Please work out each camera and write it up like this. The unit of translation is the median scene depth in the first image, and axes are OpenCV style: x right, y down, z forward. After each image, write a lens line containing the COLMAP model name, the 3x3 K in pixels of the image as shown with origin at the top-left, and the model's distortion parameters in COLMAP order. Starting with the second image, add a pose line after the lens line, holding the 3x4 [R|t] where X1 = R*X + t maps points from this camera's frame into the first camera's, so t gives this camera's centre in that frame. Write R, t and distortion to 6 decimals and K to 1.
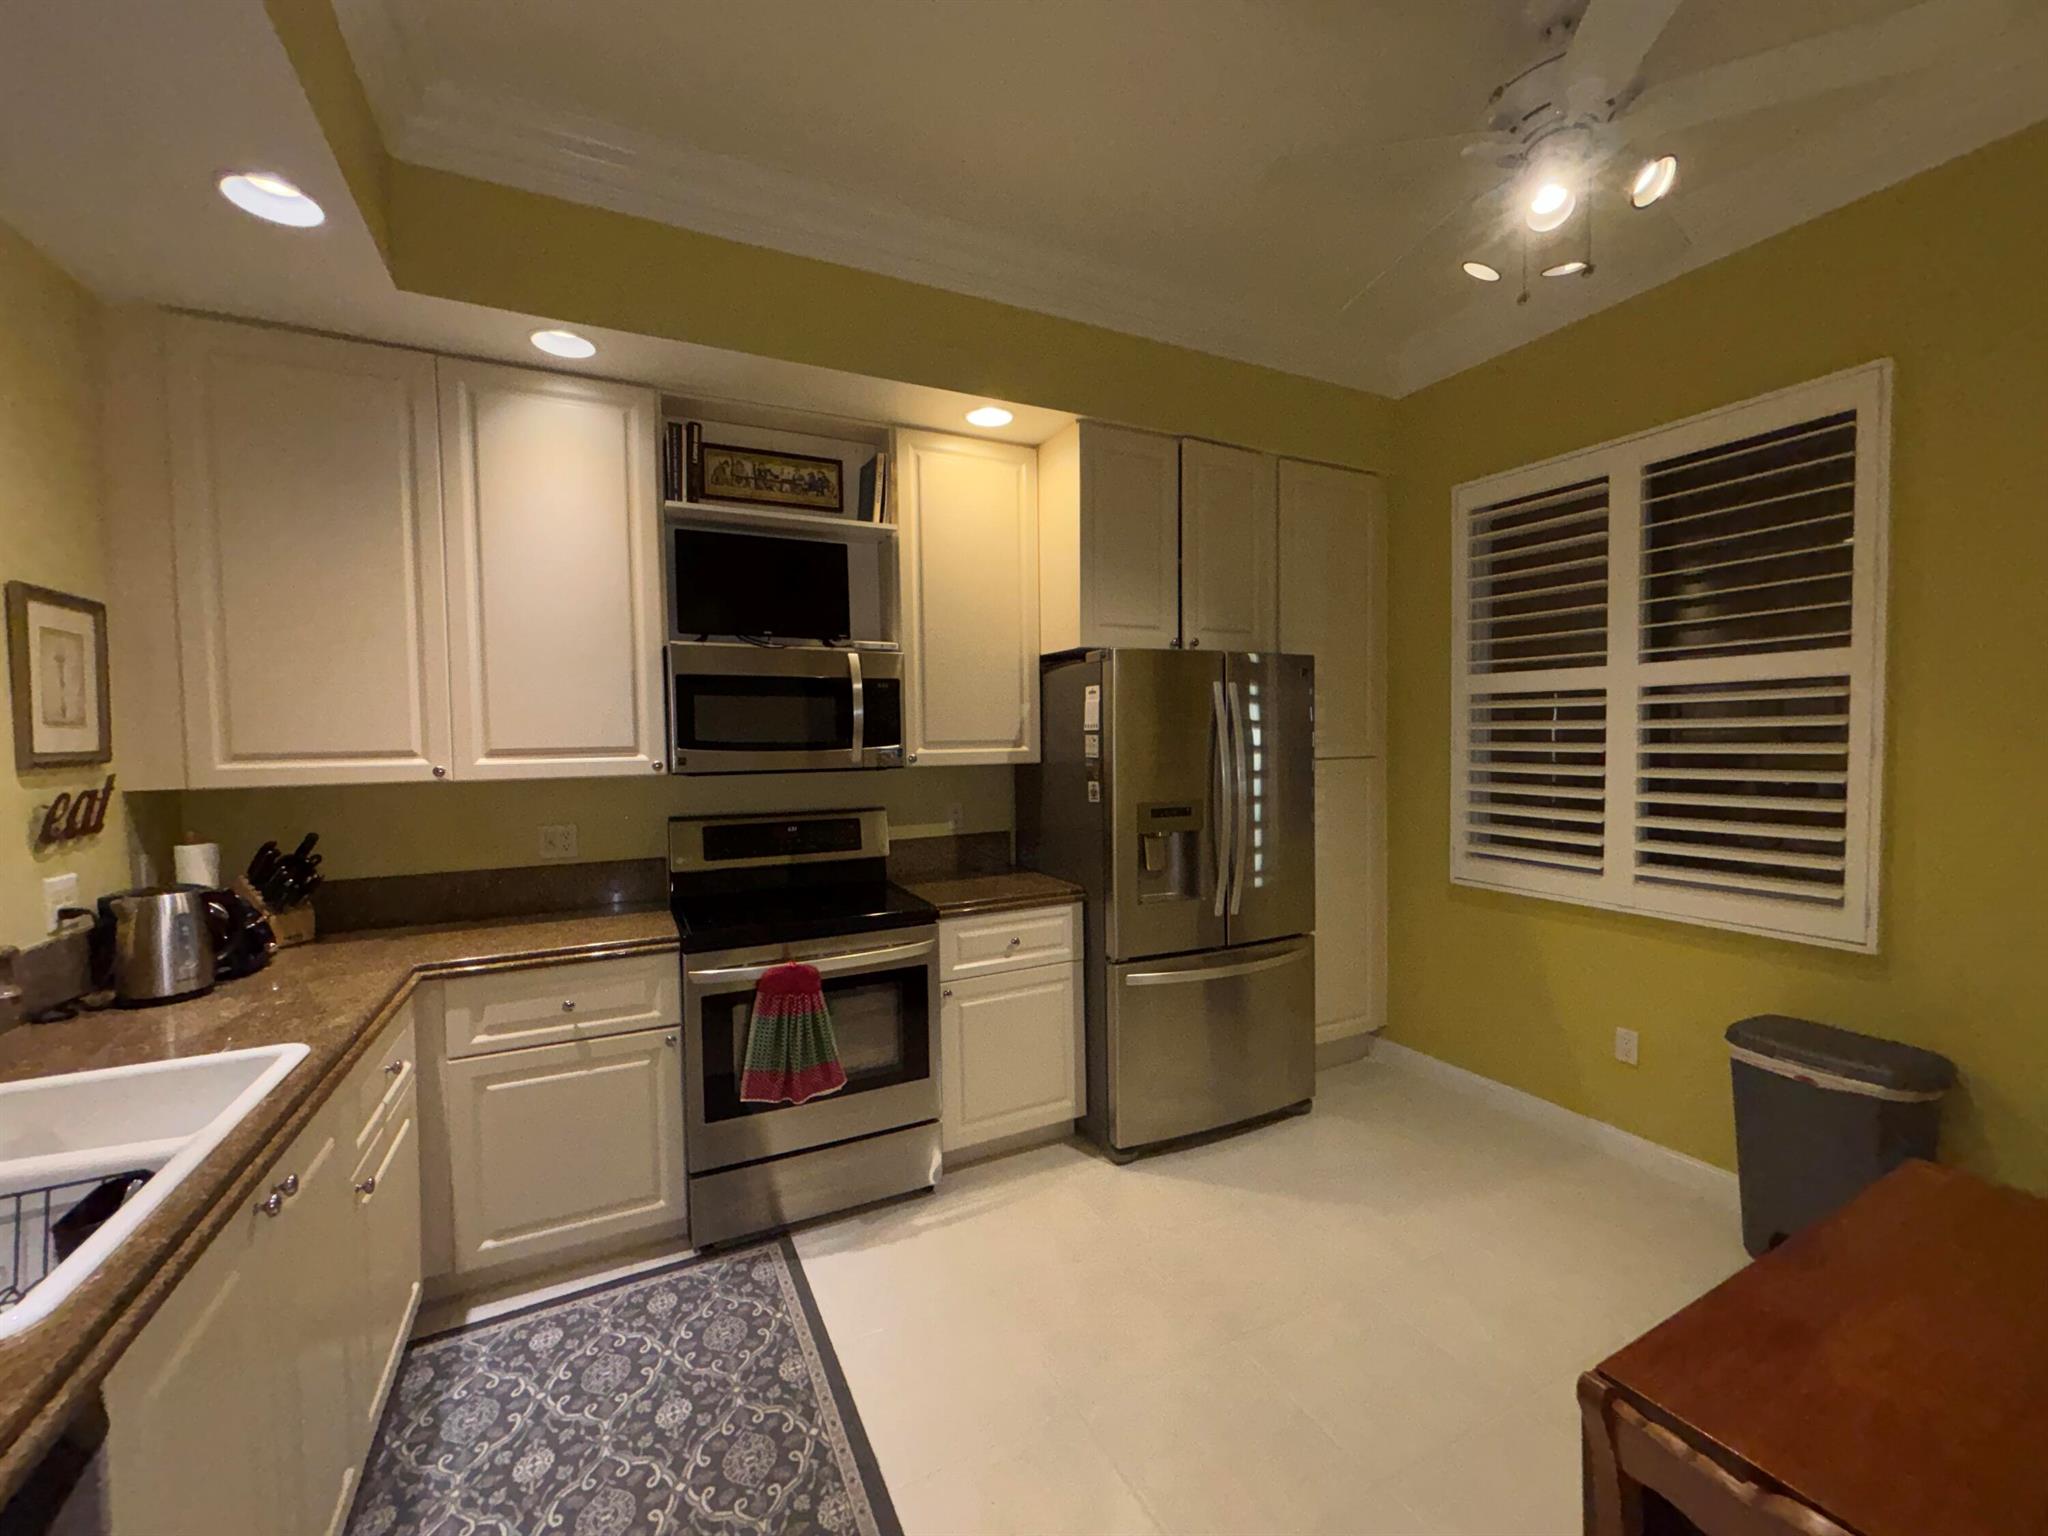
lens RADIAL K [[820.9, 0, 1018.3], [0, 820.9, 768.3], [0, 0, 1]] dist [0.001667, 0.000894]
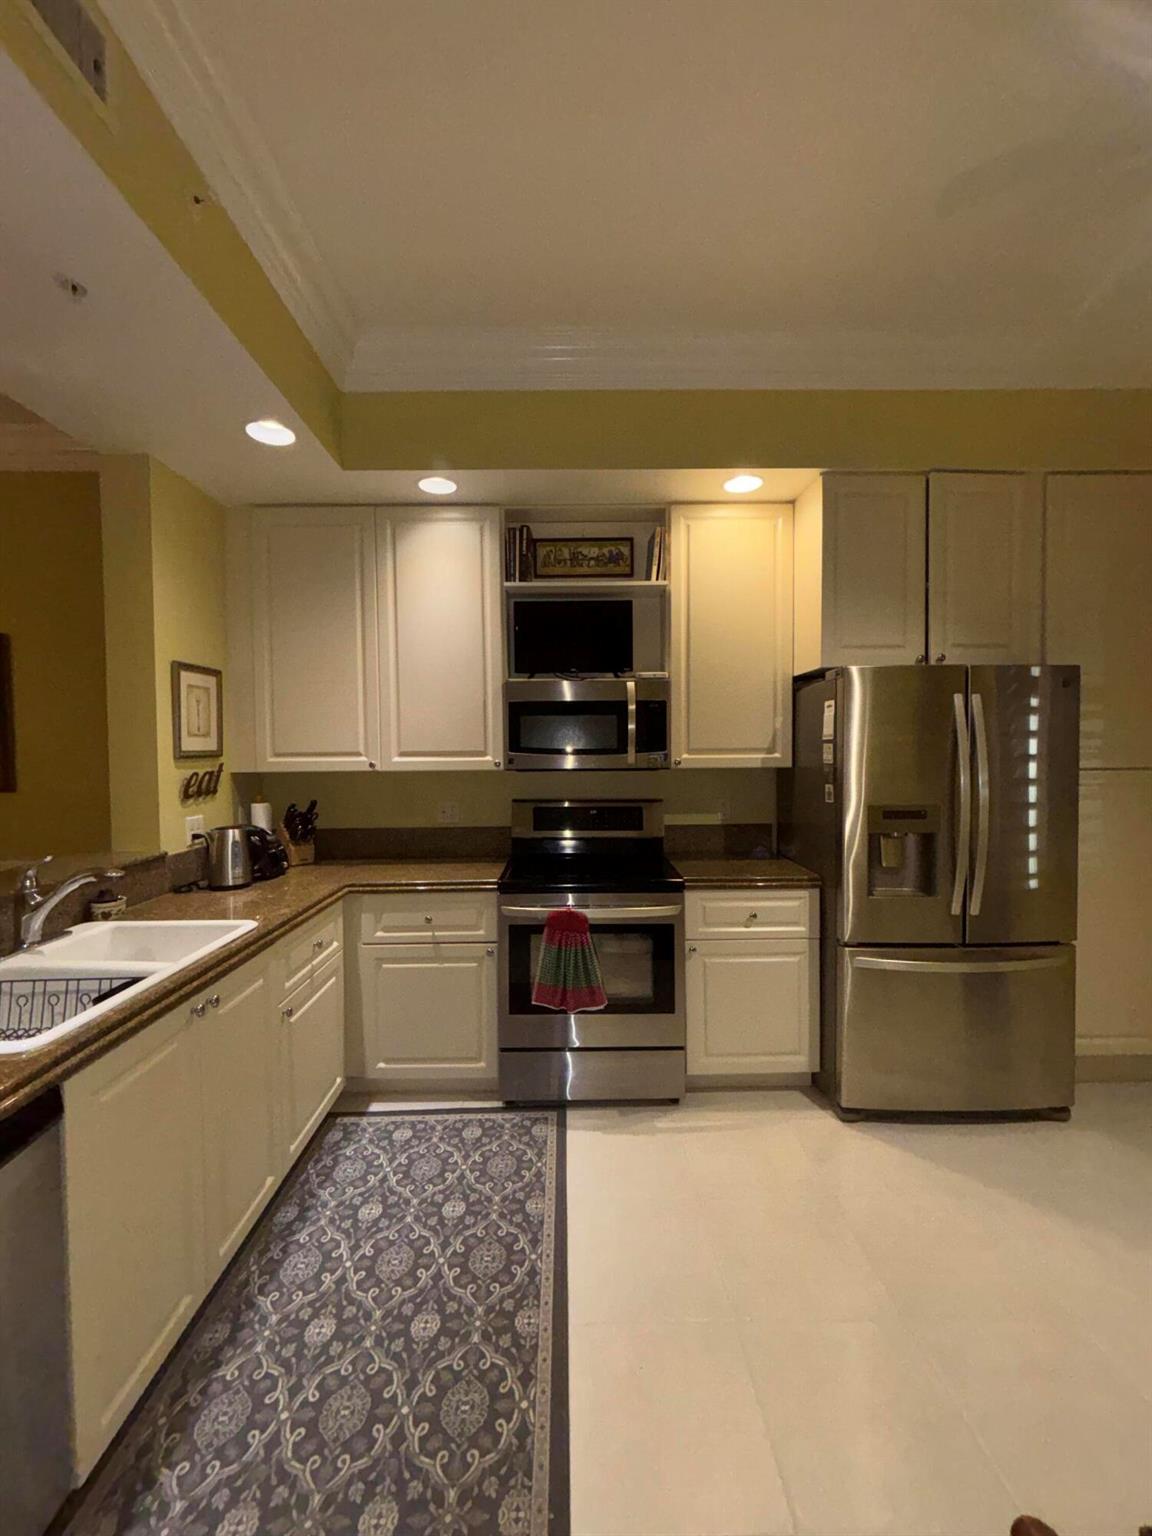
lens RADIAL K [[613.7, 0, 574.3], [0, 613.7, 768.1], [0, 0, 1]] dist [0.011153, -0.016227]
pose [[0.901069, 0.019695, -0.433228, 0.156544], [-0.022161, 0.999754, -0.000644, 0.001796], [0.433109, 0.010181, 0.901284, 0.074373]]
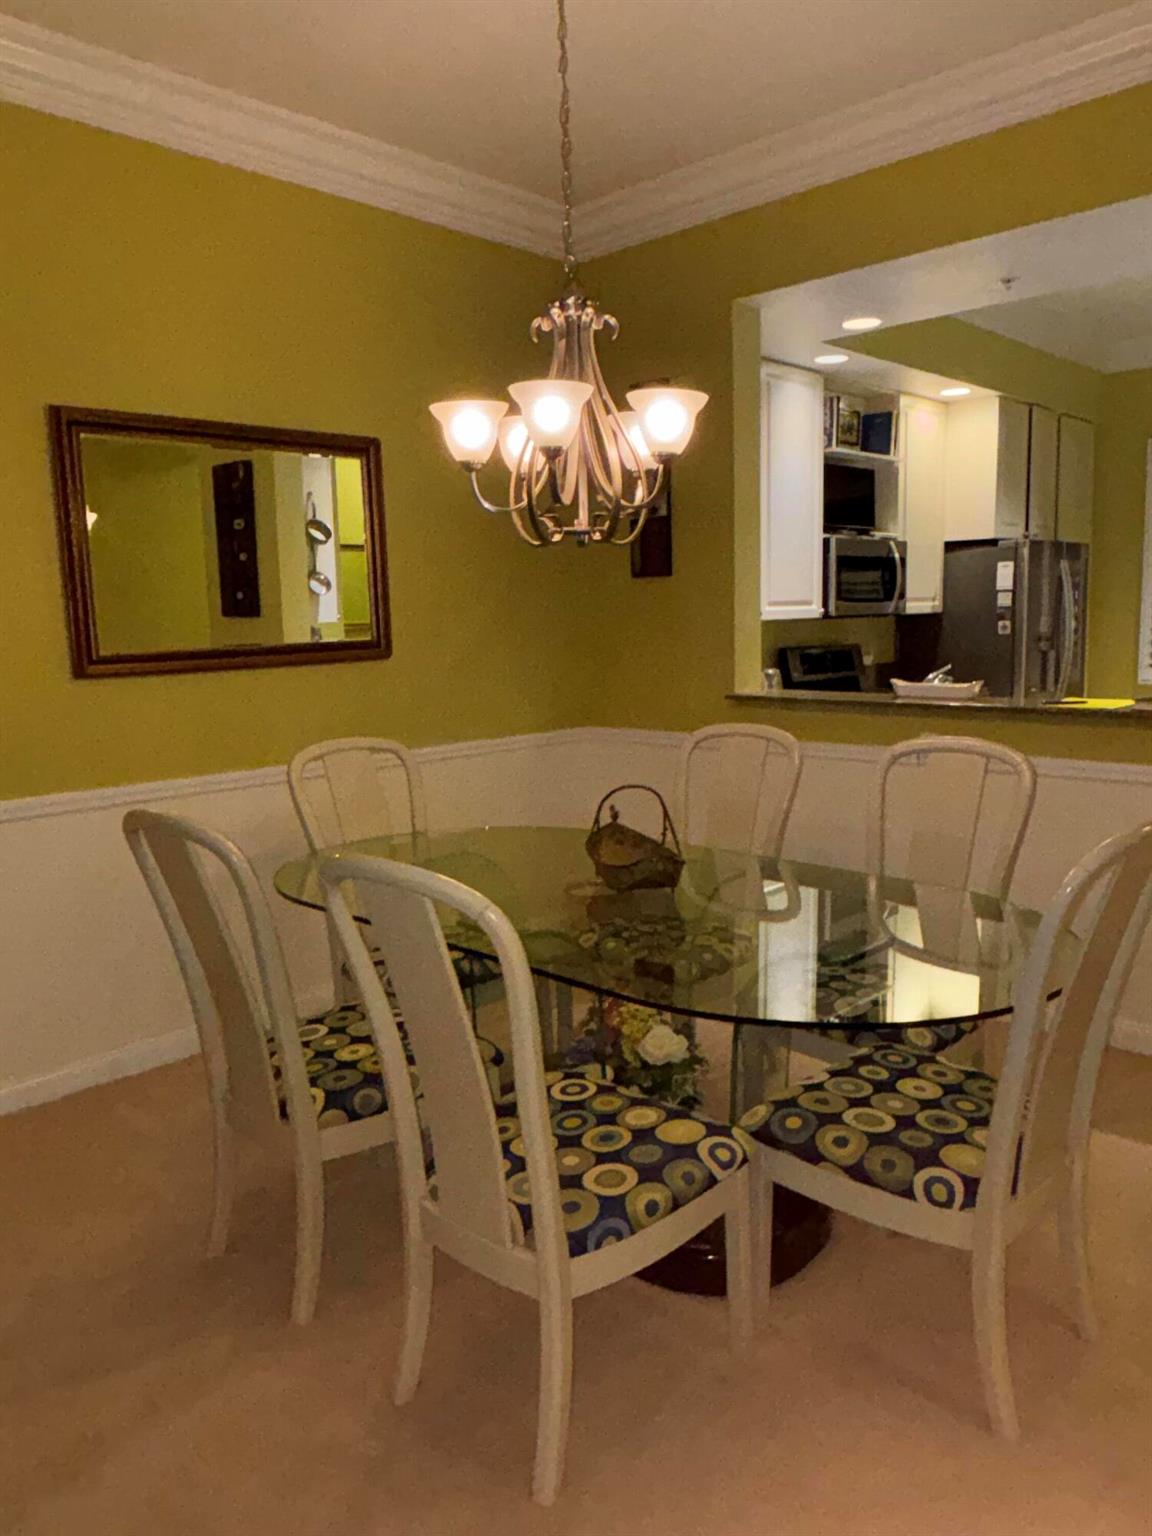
lens RADIAL K [[1122.8, 0, 580.2], [0, 1122.8, 768.0], [0, 0, 1]] dist [0.096275, -0.150531]
pose [[0.935822, -0.055394, 0.348094, -1.679388], [0.023030, 0.995073, 0.096437, 0.077428], [-0.351721, -0.082231, 0.932486, -0.953454]]
